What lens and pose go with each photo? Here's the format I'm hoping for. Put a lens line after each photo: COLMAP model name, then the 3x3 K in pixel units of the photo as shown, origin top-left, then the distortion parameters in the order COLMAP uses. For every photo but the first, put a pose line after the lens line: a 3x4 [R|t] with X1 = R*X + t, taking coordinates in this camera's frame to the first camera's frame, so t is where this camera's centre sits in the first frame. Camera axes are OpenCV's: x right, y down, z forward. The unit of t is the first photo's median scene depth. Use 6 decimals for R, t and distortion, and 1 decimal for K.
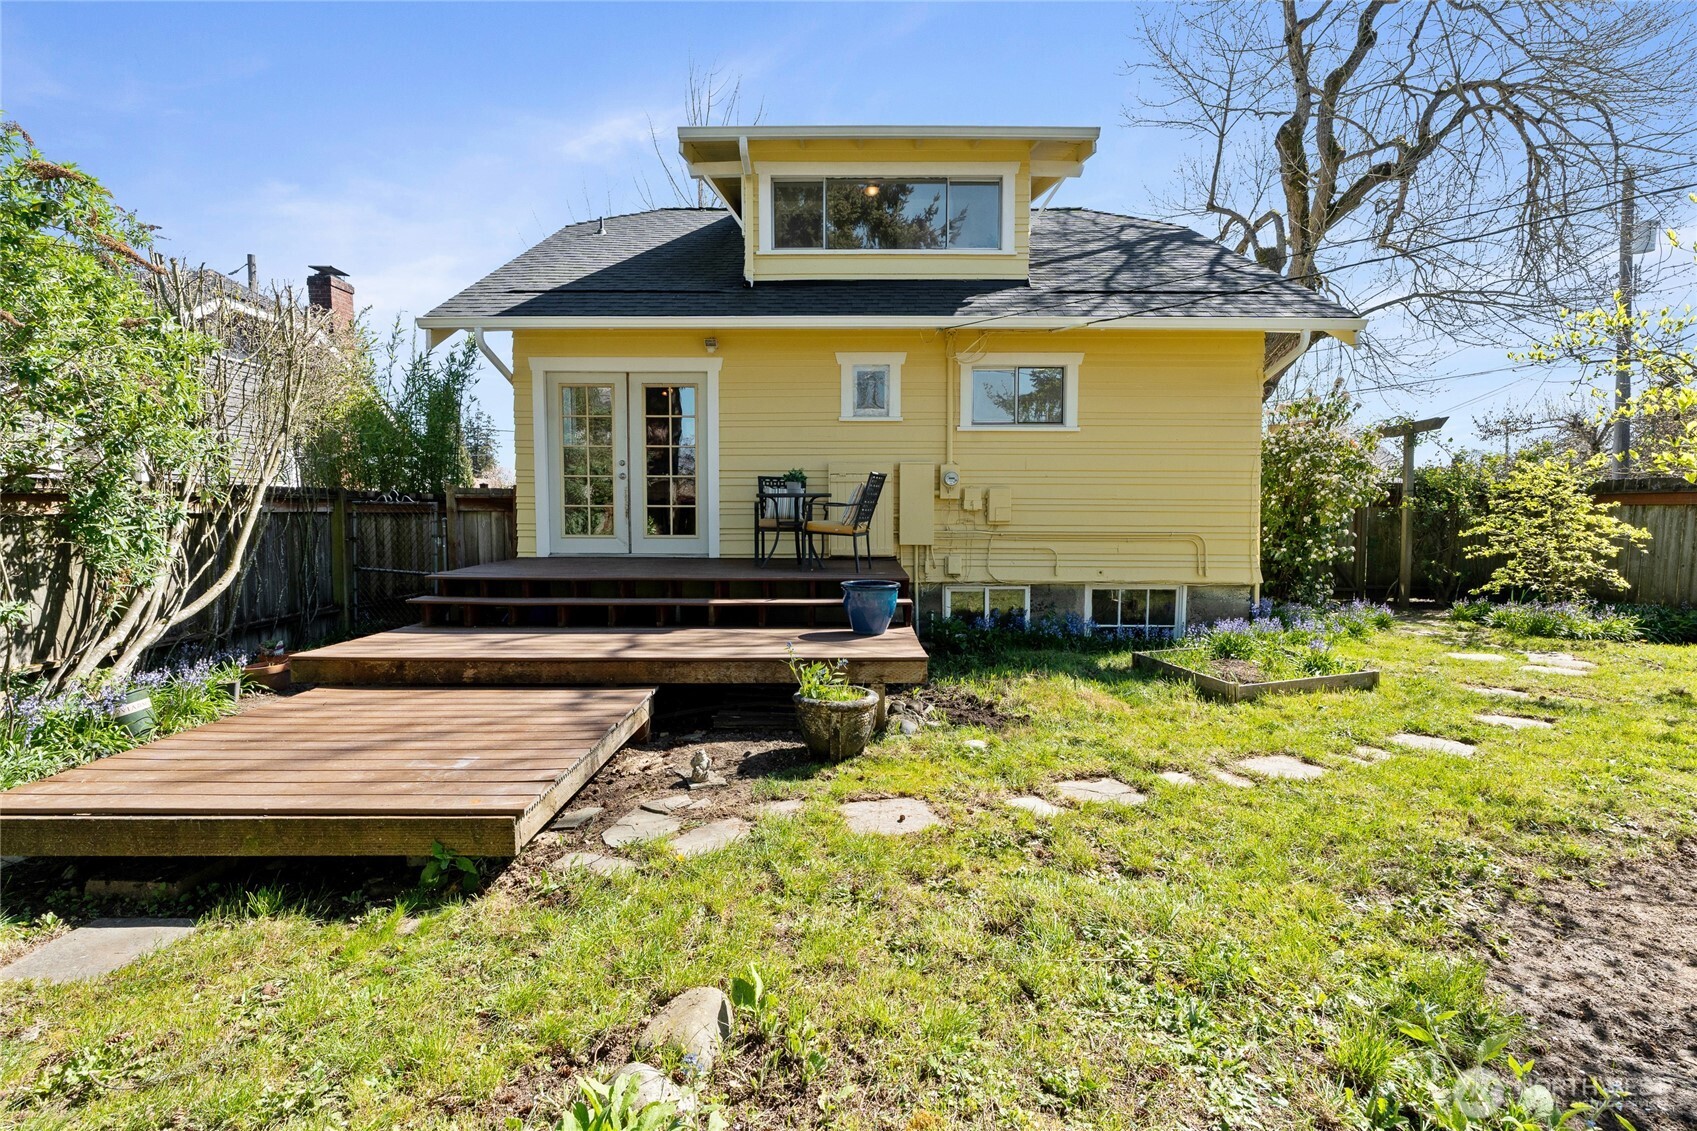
lens RADIAL K [[730.3, 0, 848.5], [0, 730.3, 565.5], [0, 0, 1]] dist [-0.001651, 0.000201]
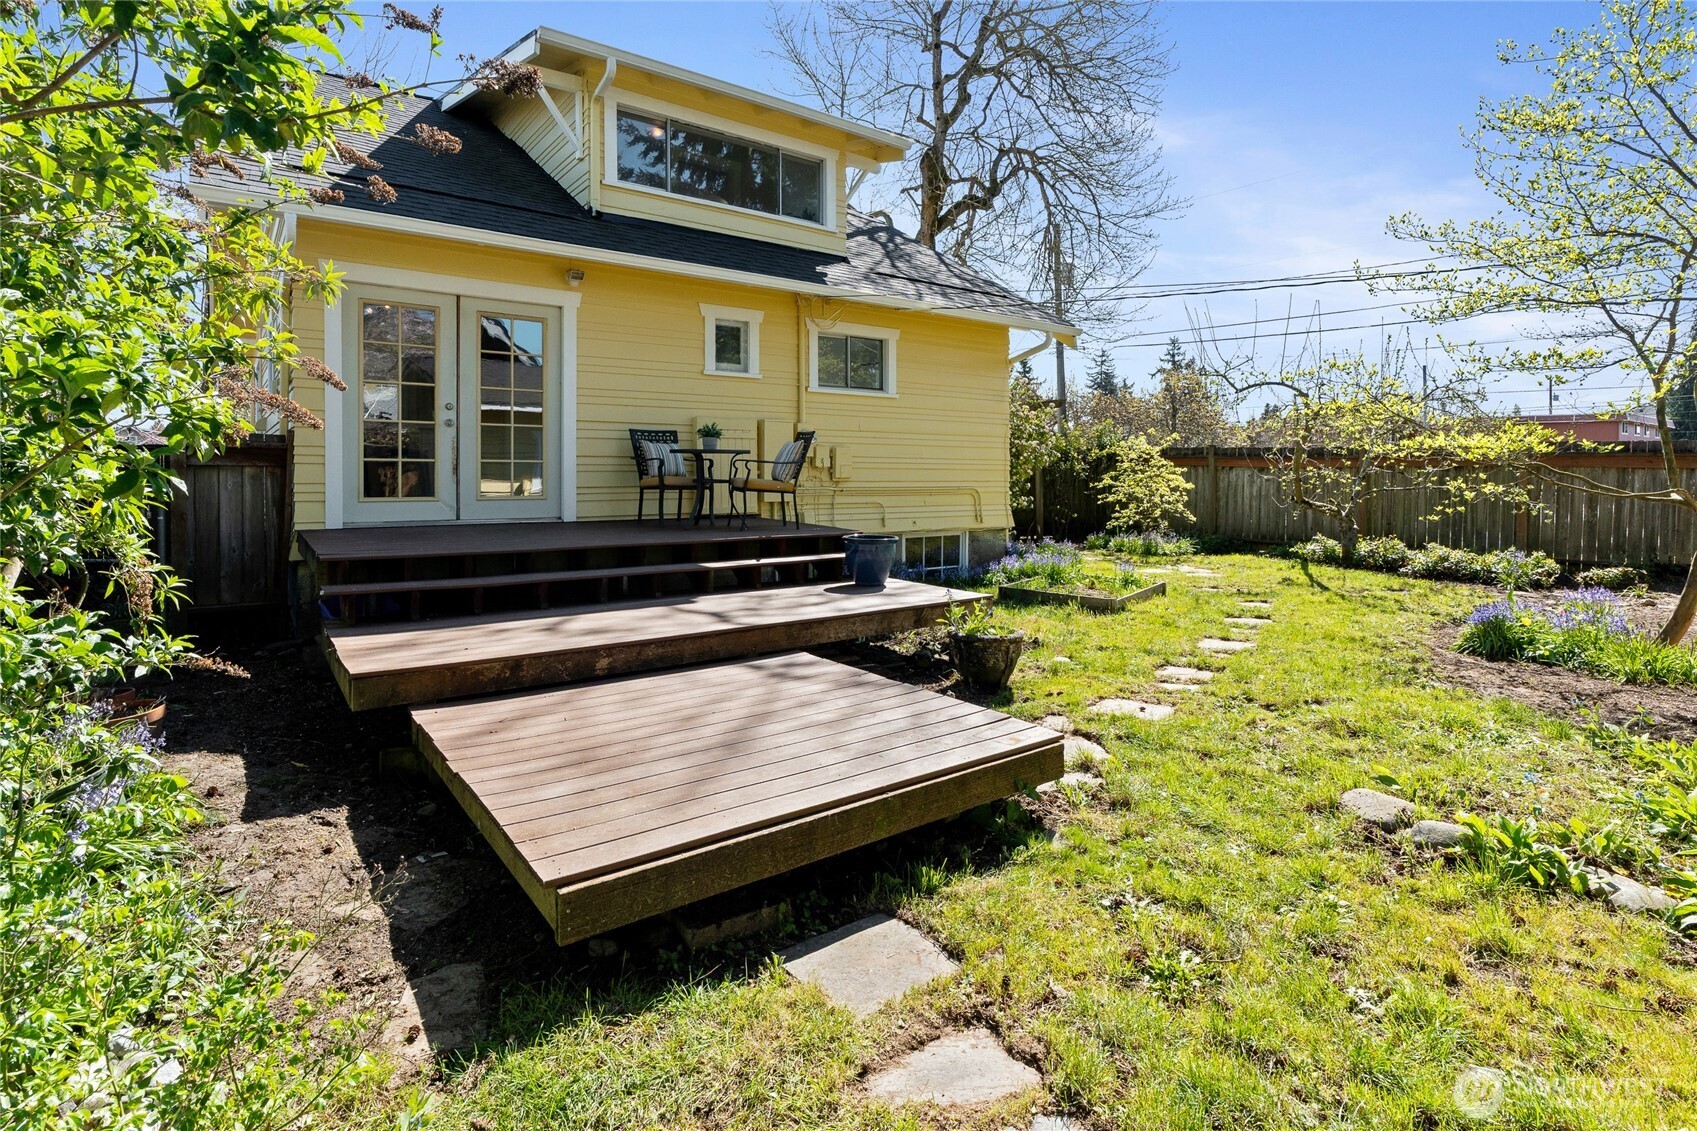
lens RADIAL K [[805.7, 0, 822.4], [0, 805.7, 476.8], [0, 0, 1]] dist [-0.002517, -0.000561]
pose [[0.820624, -0.003405, 0.571459, -0.483594], [0.038437, 0.998047, -0.049249, -0.005321], [-0.570175, 0.062380, 0.819151, 0.055802]]
